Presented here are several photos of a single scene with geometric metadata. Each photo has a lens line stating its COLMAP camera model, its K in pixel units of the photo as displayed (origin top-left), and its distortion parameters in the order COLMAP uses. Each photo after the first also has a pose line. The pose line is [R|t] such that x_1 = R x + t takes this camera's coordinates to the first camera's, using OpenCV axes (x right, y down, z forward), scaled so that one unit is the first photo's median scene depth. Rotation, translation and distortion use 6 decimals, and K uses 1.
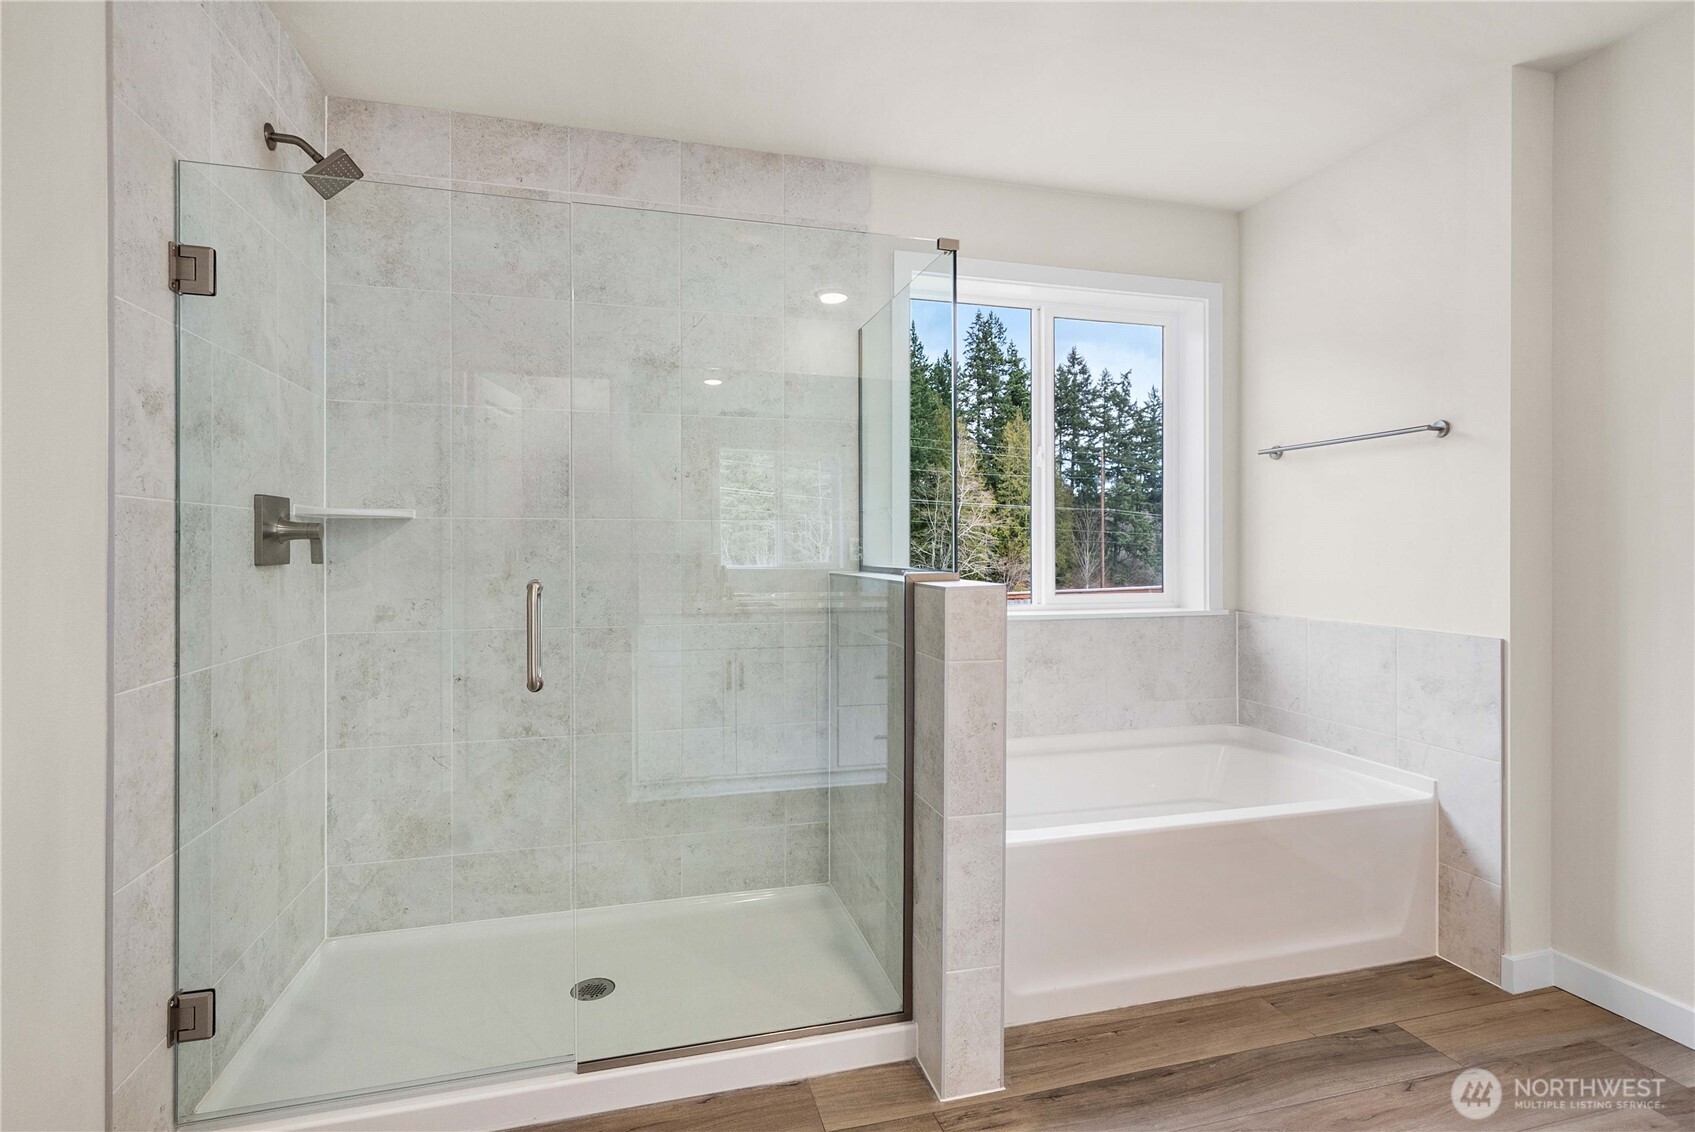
lens RADIAL K [[832.6, 0, 840.8], [0, 832.6, 551.1], [0, 0, 1]] dist [0.003440, 0.001730]
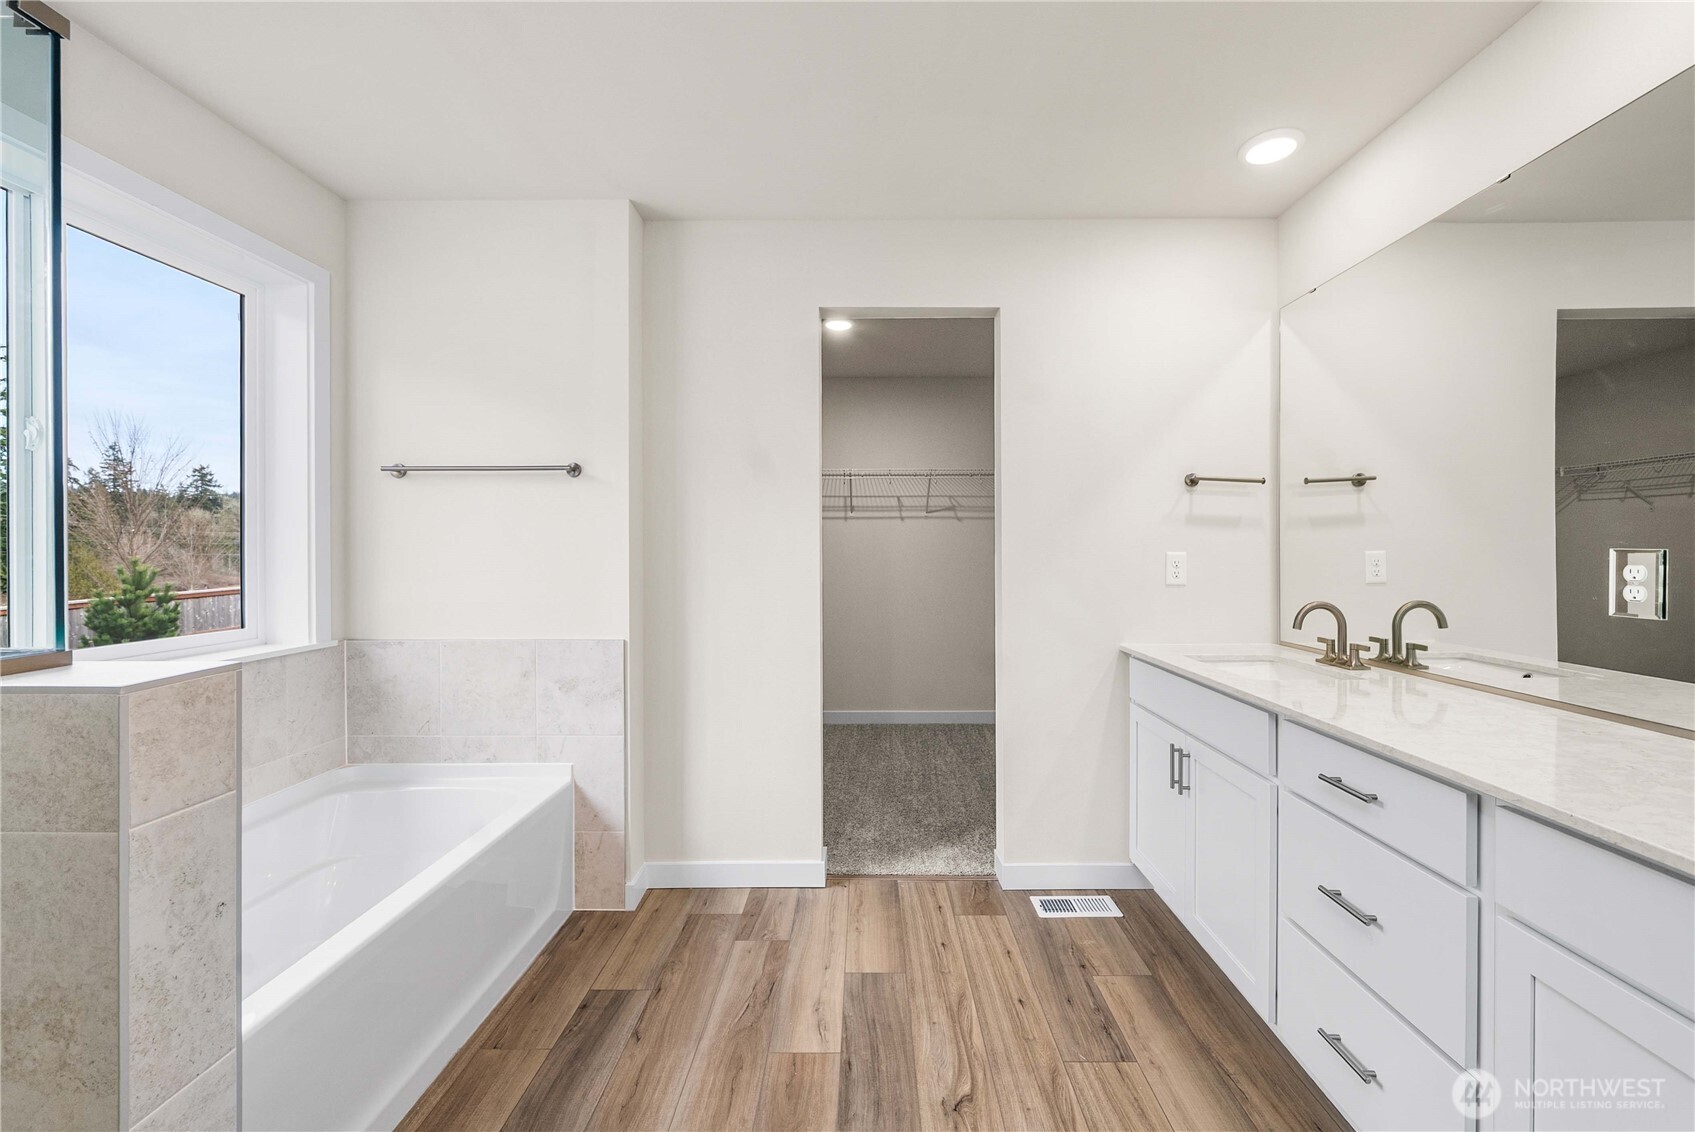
lens RADIAL K [[686.8, 0, 850.9], [0, 686.8, 549.4], [0, 0, 1]] dist [-0.001199, -0.000073]
pose [[0.260479, -0.003704, 0.965473, -0.137538], [0.006944, 0.999974, 0.001963, -0.032925], [-0.965455, 0.006193, 0.260498, 0.378478]]
